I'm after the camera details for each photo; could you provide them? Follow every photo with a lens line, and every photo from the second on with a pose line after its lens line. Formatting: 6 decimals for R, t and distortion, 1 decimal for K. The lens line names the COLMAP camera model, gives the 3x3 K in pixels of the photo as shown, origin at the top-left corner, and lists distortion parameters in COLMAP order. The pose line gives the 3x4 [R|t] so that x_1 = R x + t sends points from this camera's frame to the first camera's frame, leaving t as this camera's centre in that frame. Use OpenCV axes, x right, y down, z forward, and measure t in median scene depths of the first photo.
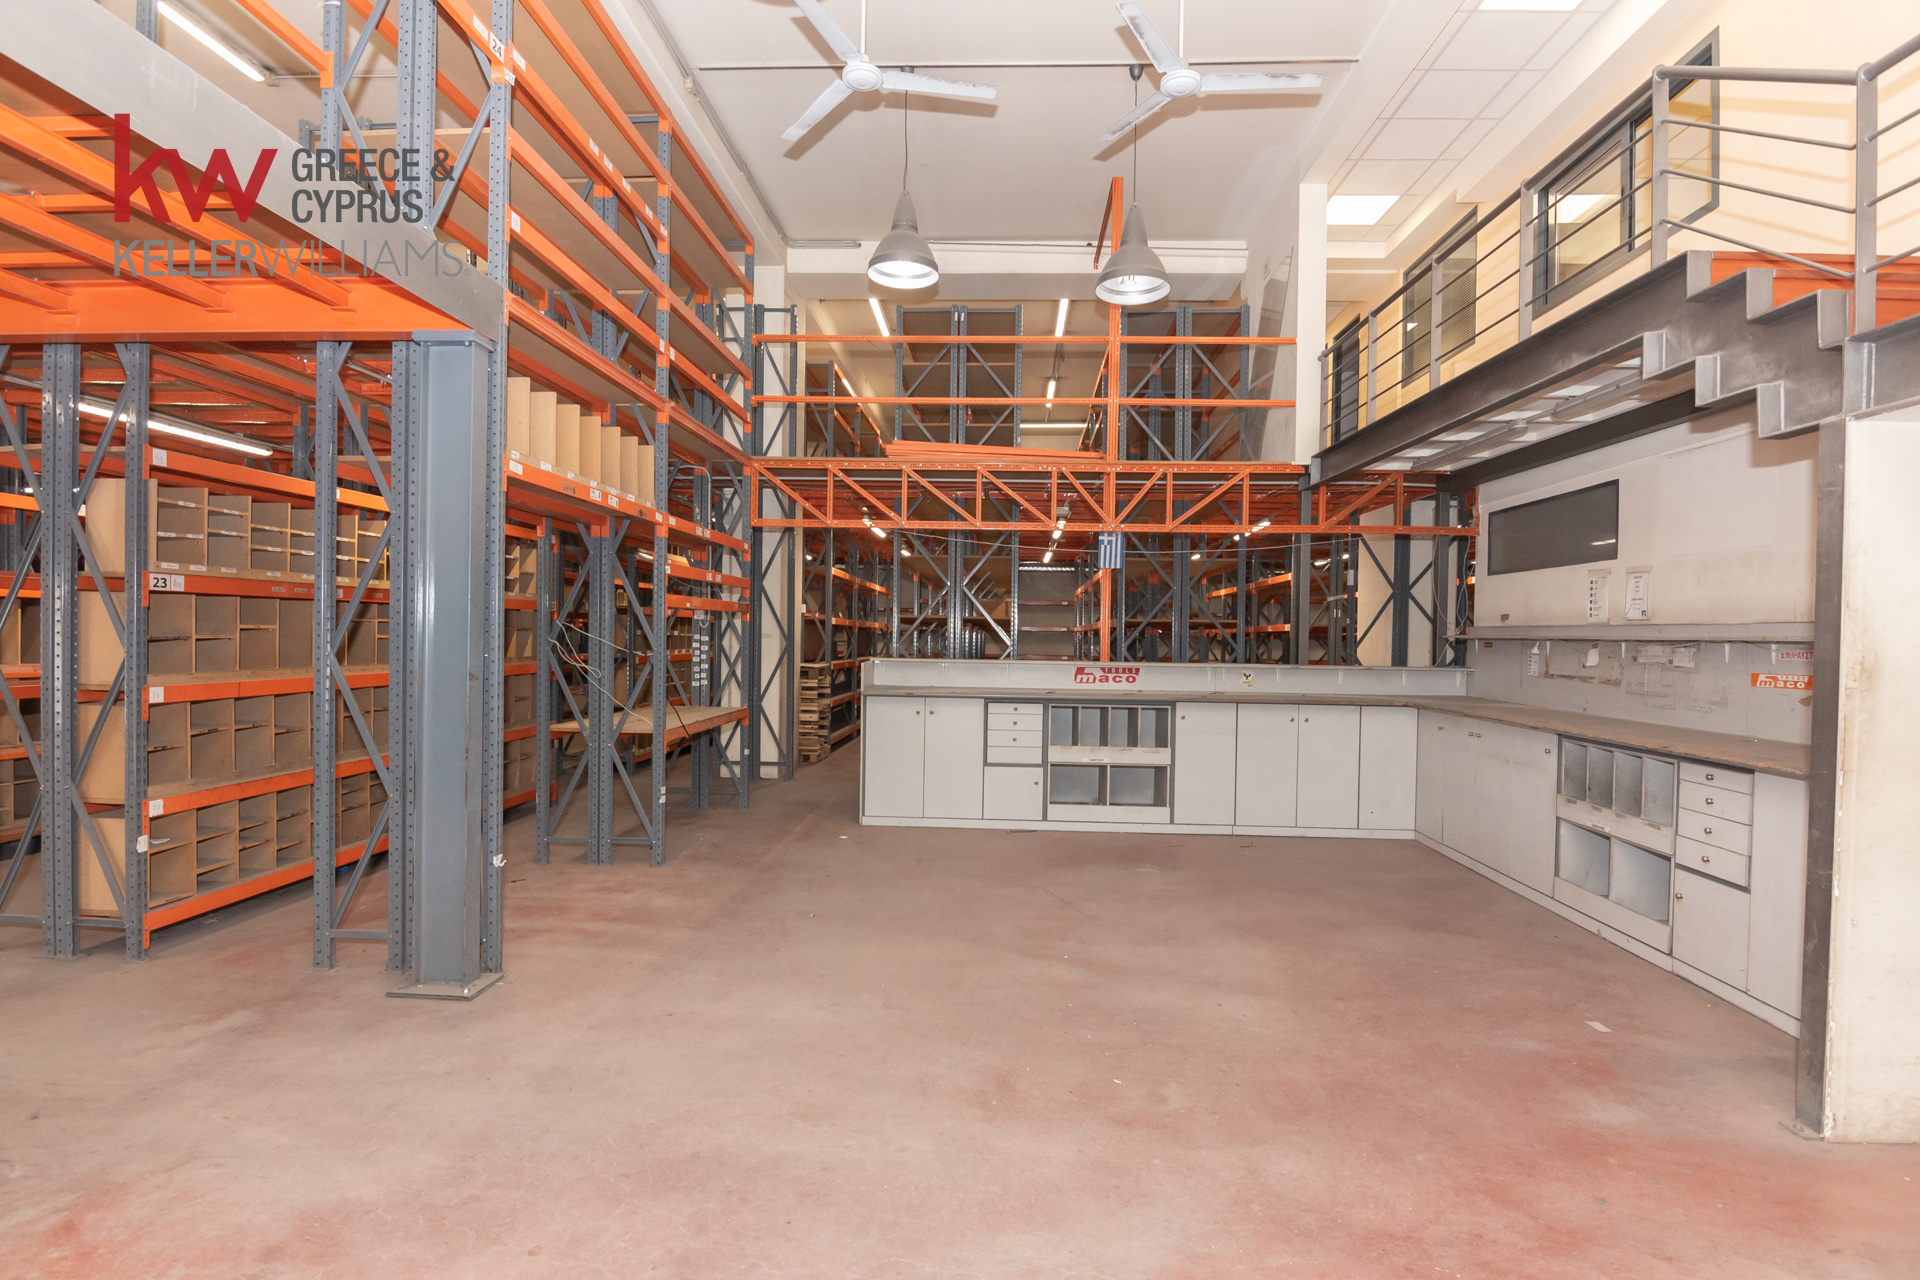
lens RADIAL K [[909.0, 0, 959.3], [0, 909.0, 636.6], [0, 0, 1]] dist [-0.002475, -0.000003]
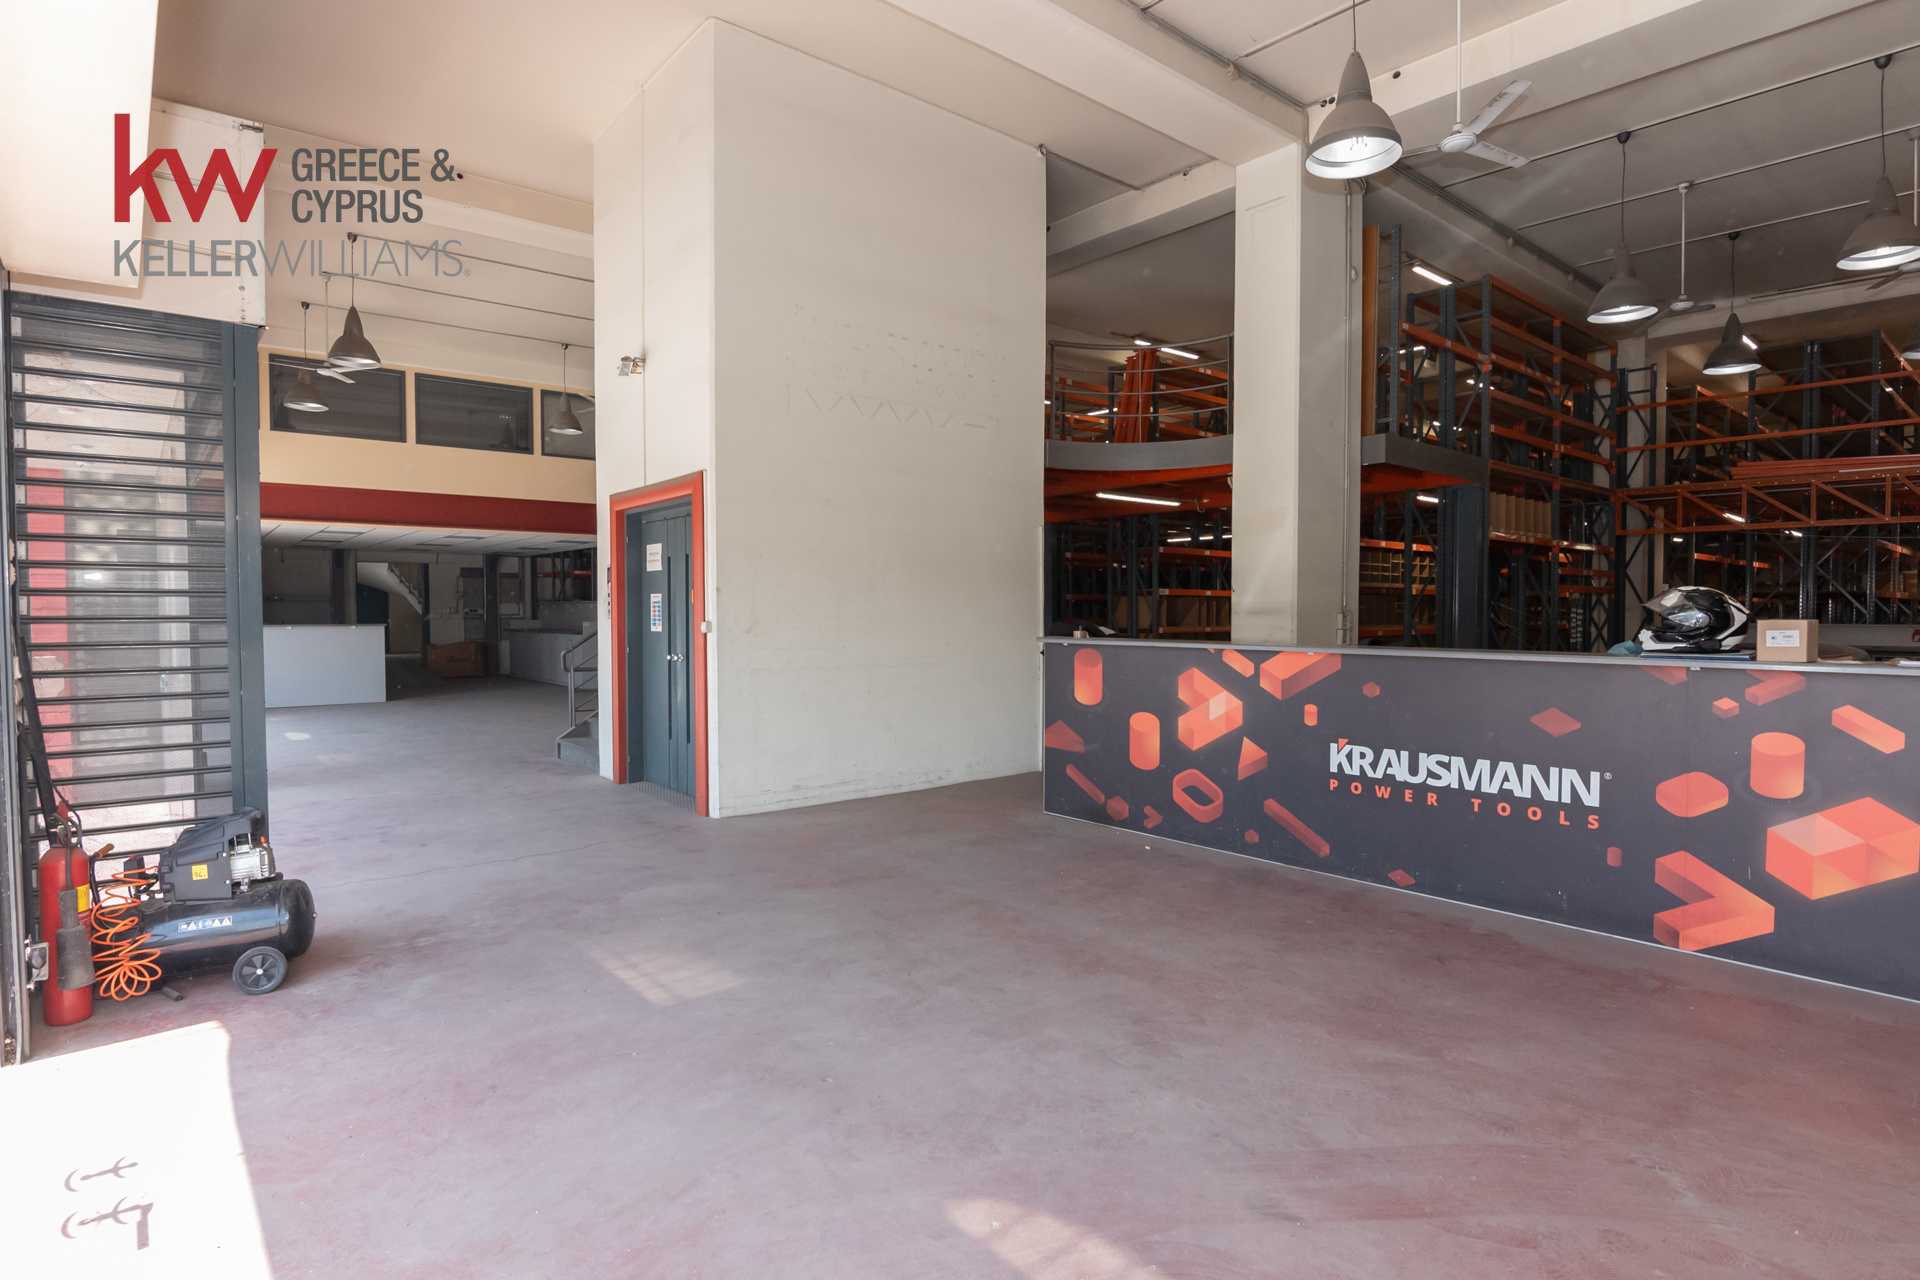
lens RADIAL K [[979.6, 0, 952.7], [0, 979.6, 626.8], [0, 0, 1]] dist [0.000599, 0.000402]
pose [[0.679647, 0.003424, -0.733531, 0.211016], [0.003876, 0.999958, 0.008259, 0.010976], [0.733529, -0.008456, 0.679605, -0.888861]]
